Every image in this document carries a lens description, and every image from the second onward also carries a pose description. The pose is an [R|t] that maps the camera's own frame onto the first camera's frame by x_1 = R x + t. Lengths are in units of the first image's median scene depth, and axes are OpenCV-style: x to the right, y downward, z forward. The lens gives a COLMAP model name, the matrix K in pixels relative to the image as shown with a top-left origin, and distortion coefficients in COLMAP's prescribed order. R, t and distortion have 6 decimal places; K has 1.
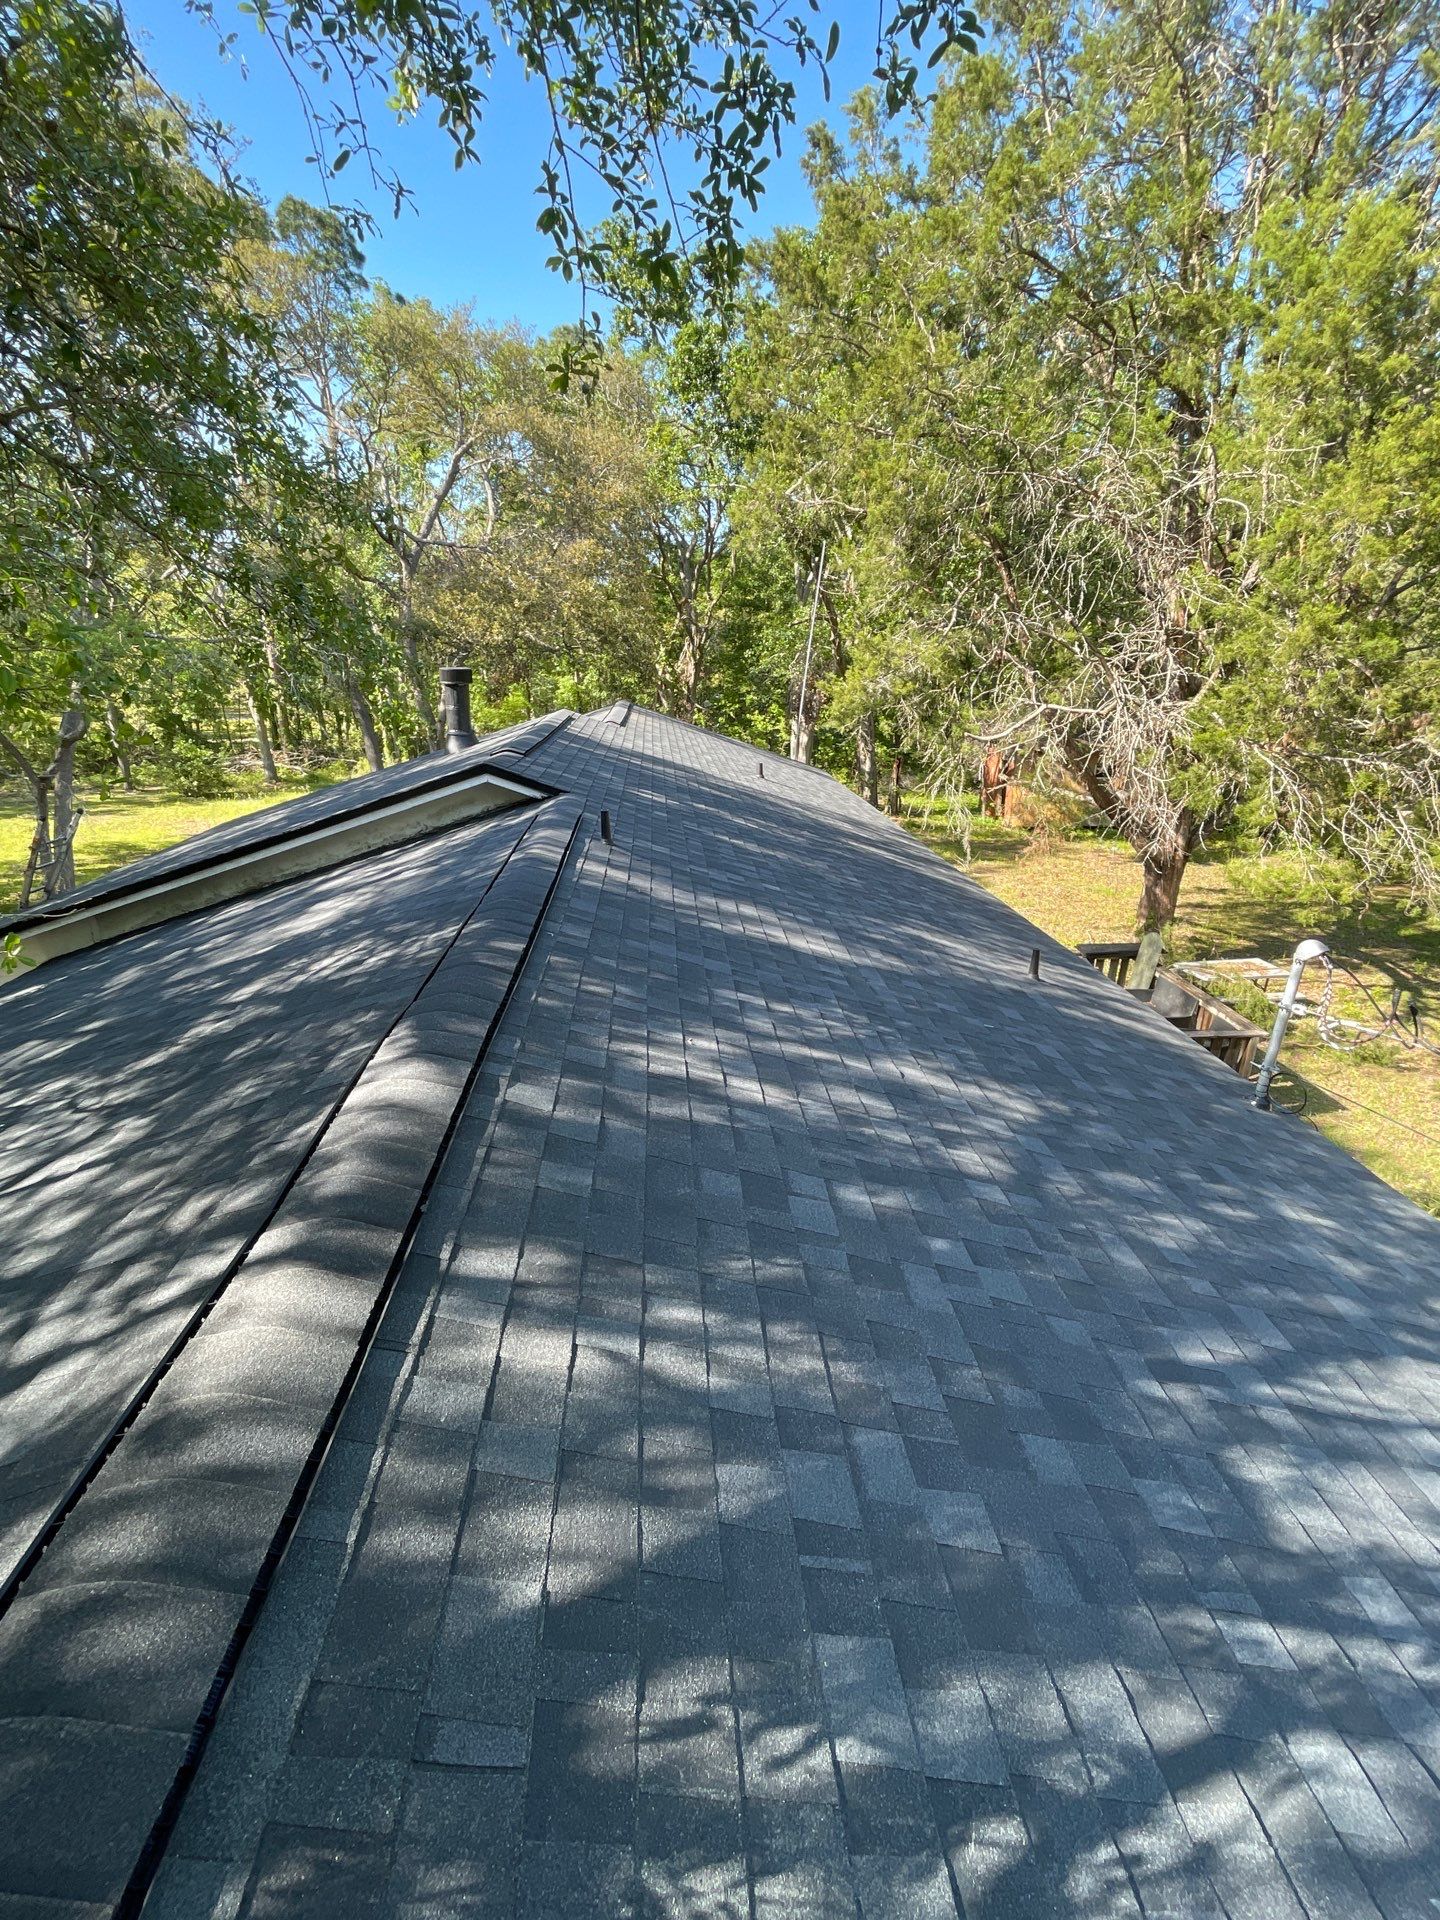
lens RADIAL K [[871.0, 0, 720.0], [0, 871.0, 960.0], [0, 0, 1]] dist [-0.000456, 0.000221]
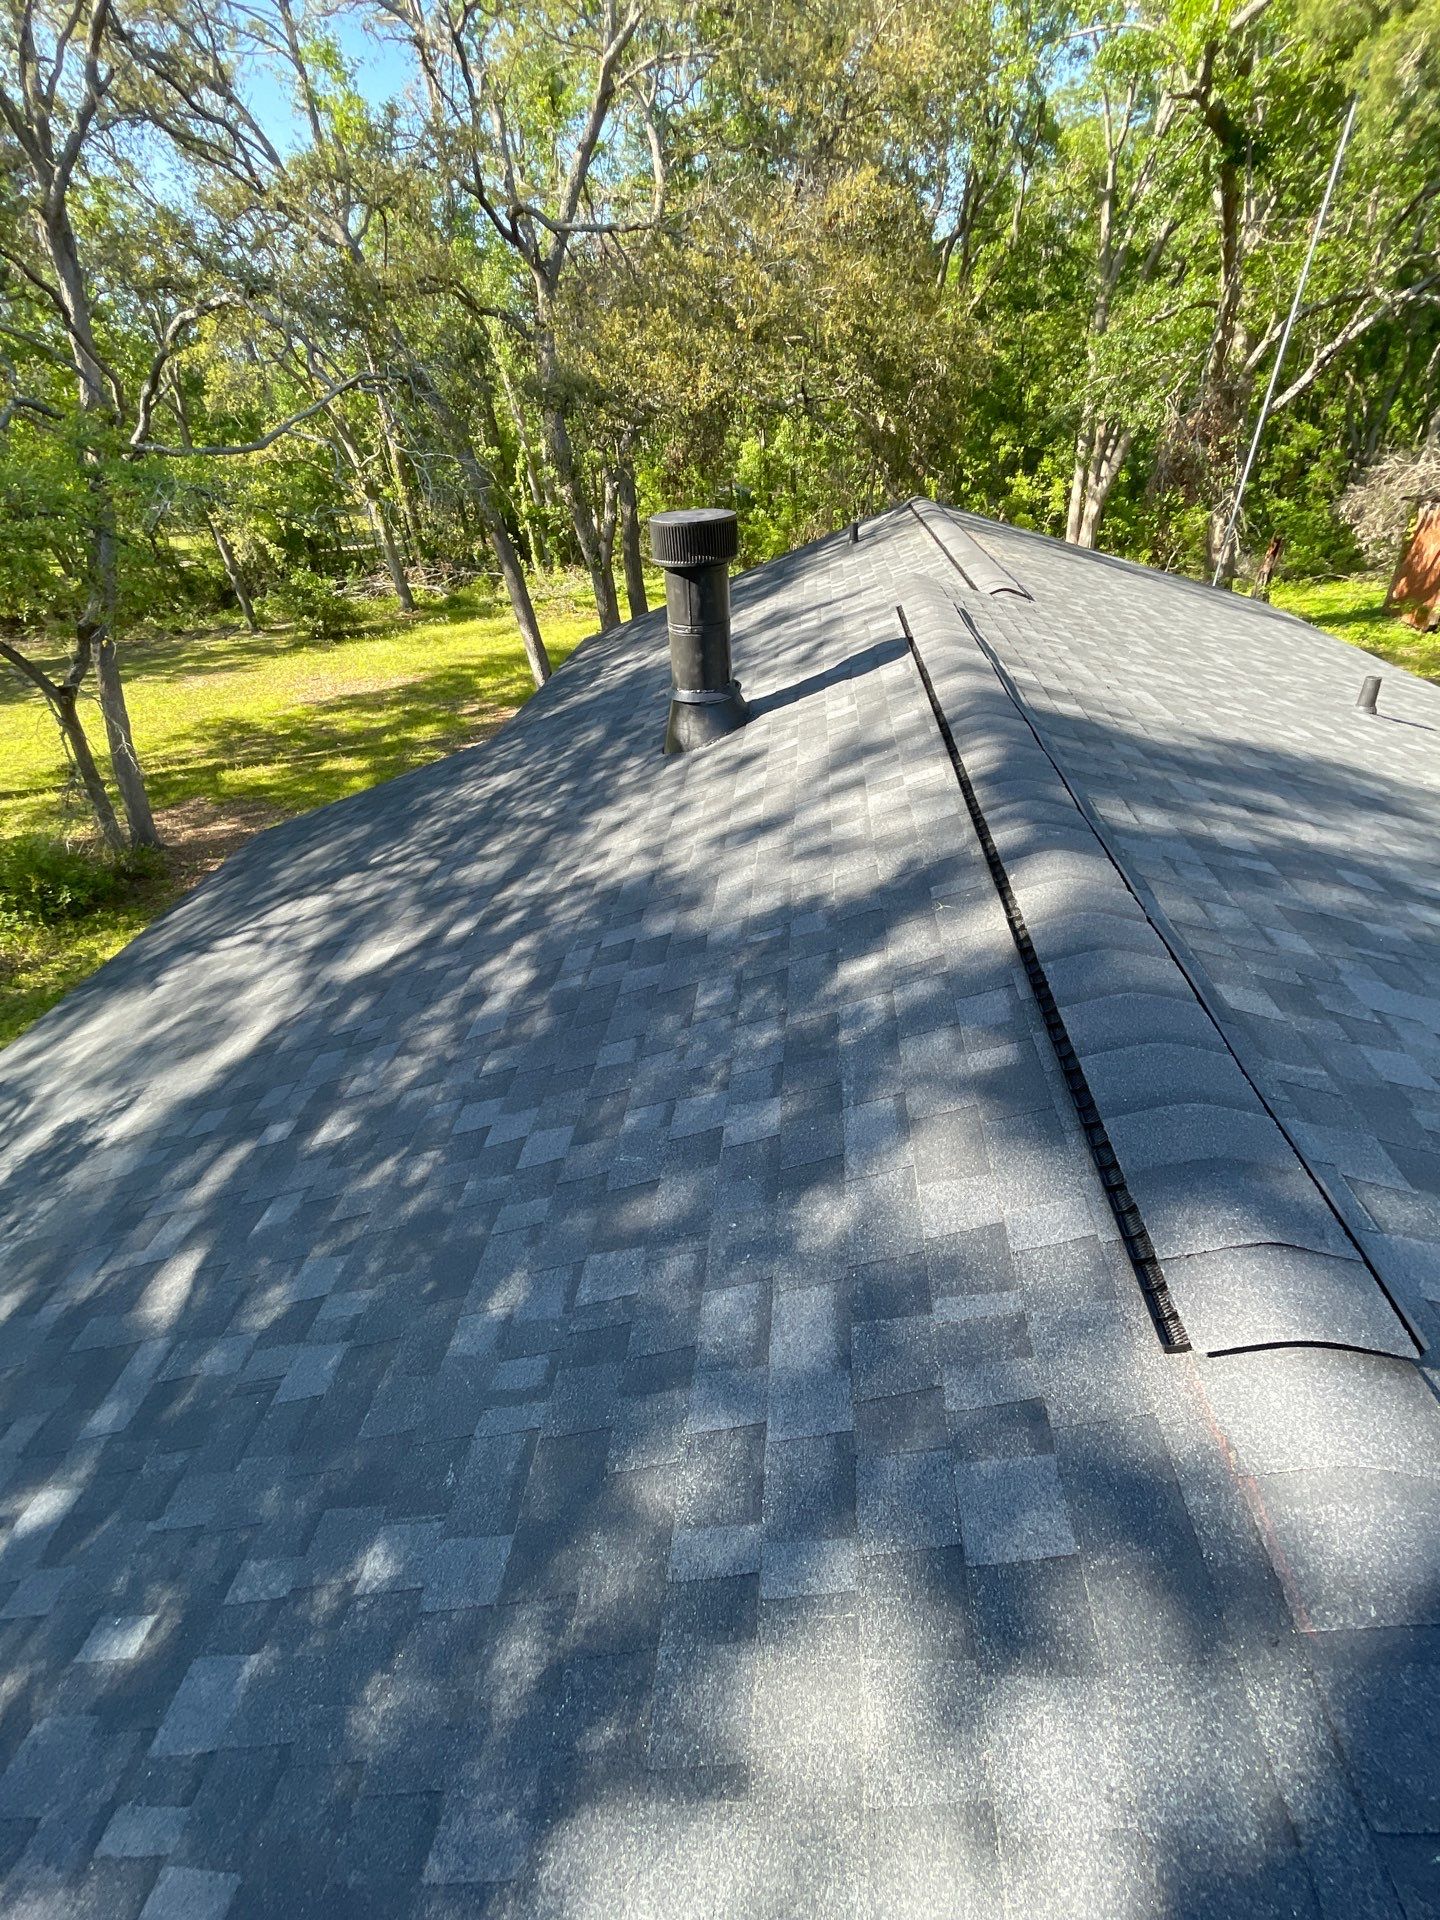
lens RADIAL K [[871.0, 0, 720.0], [0, 871.0, 960.0], [0, 0, 1]] dist [-0.000456, 0.000221]
pose [[0.983794, 0.019525, -0.178234, -0.071340], [0.023340, 0.971649, 0.235273, -0.076375], [0.177774, -0.235621, 0.955447, 0.195156]]
